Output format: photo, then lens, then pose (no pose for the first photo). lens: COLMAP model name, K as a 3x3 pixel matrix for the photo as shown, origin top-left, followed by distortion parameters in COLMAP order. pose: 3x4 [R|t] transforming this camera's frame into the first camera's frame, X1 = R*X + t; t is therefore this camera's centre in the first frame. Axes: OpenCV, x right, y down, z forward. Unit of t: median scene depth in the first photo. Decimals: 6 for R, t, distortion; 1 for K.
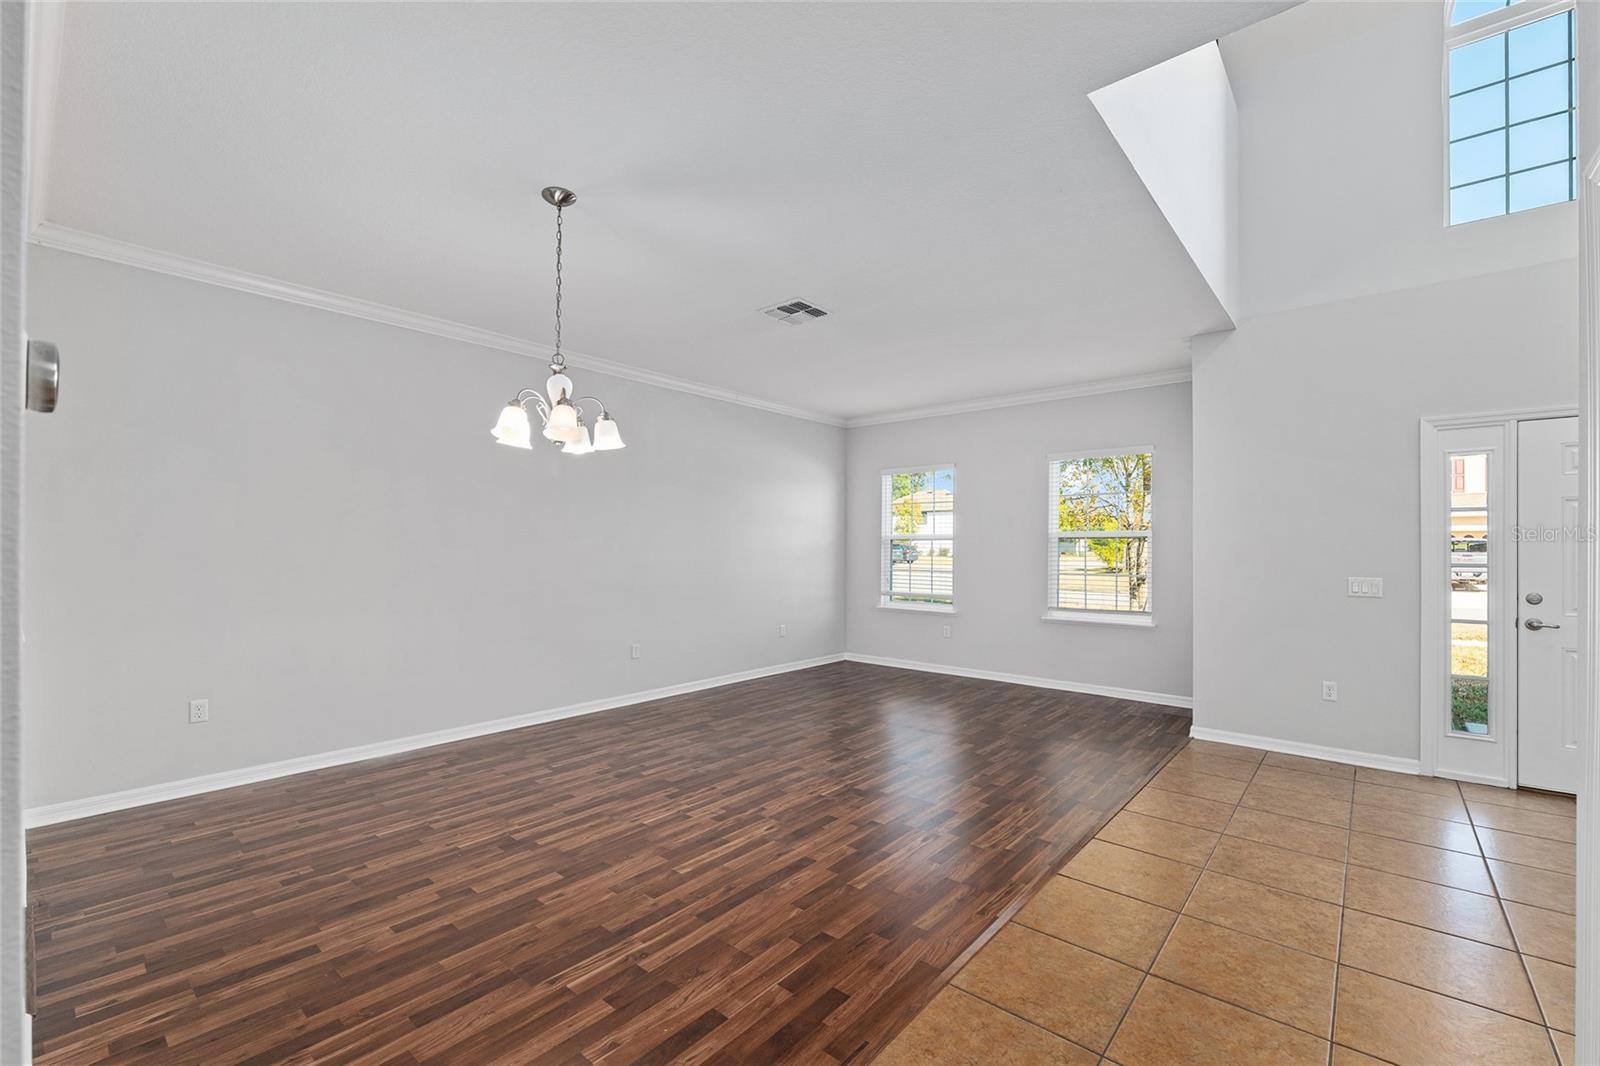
lens RADIAL K [[682.1, 0, 805.1], [0, 682.1, 544.1], [0, 0, 1]] dist [-0.005843, -0.000661]
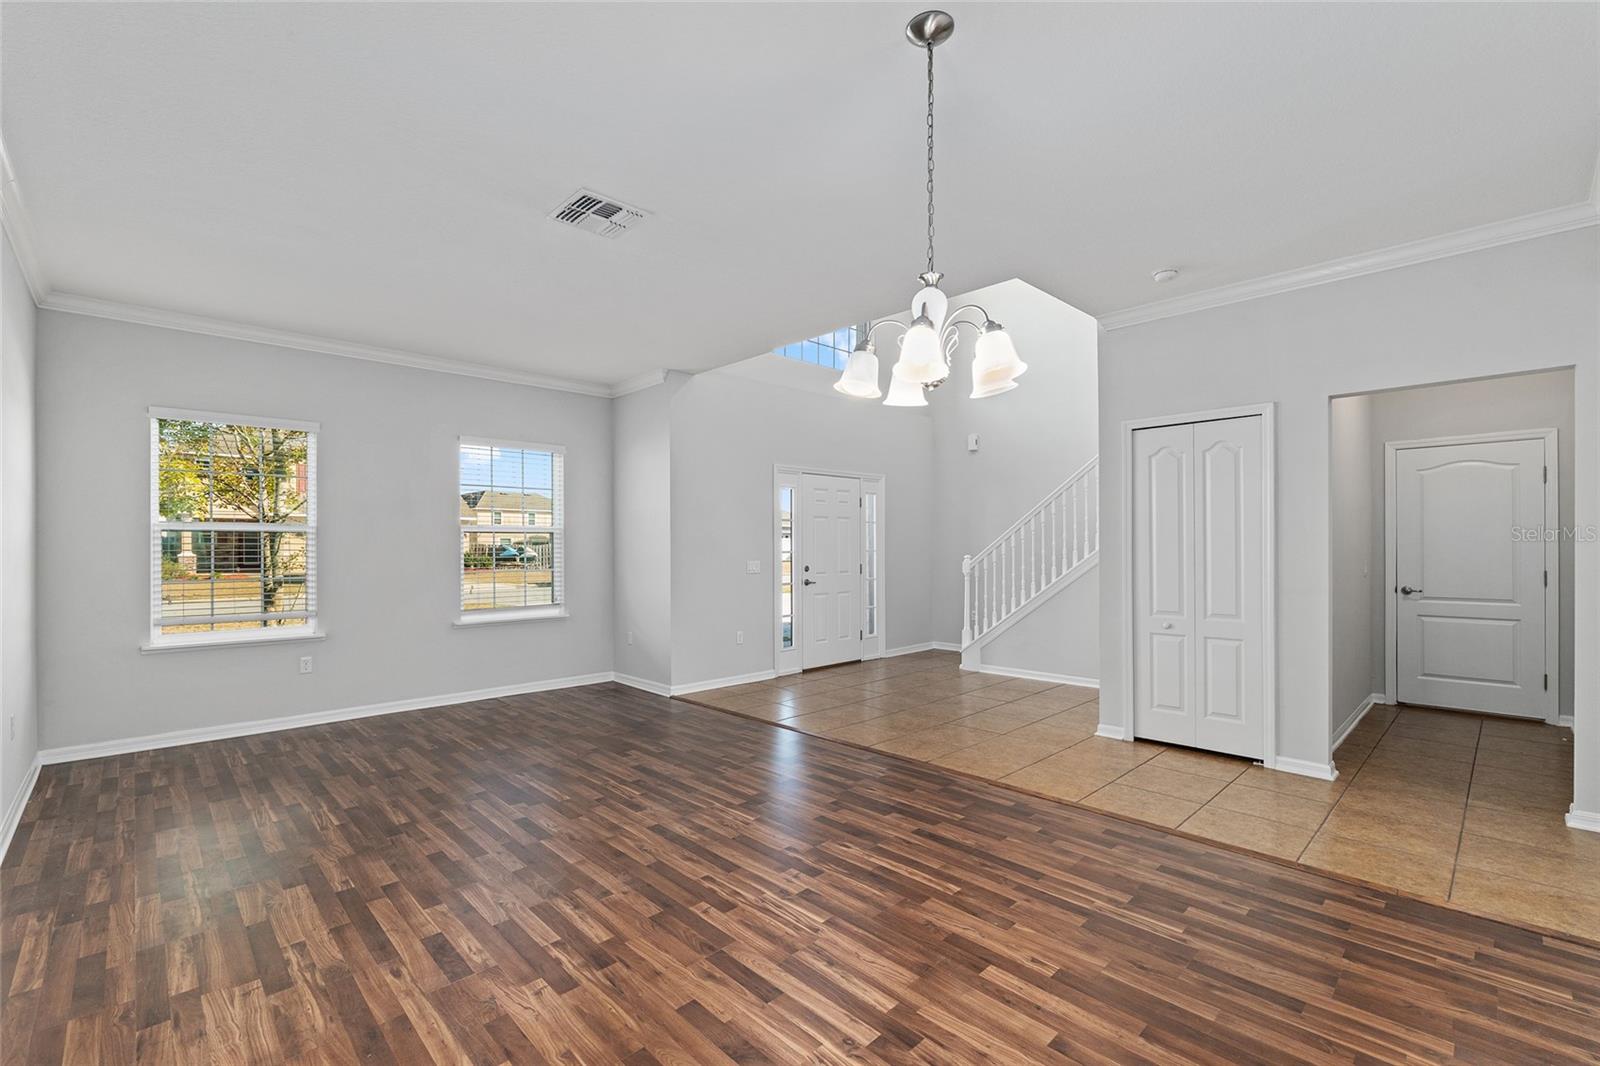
lens RADIAL K [[682.1, 0, 803.0], [0, 682.1, 552.5], [0, 0, 1]] dist [-0.005843, -0.000661]
pose [[0.101293, -0.016045, 0.994727, -0.821614], [-0.000178, 0.999870, 0.016146, 0.004525], [-0.994857, -0.001812, 0.101277, 0.818060]]
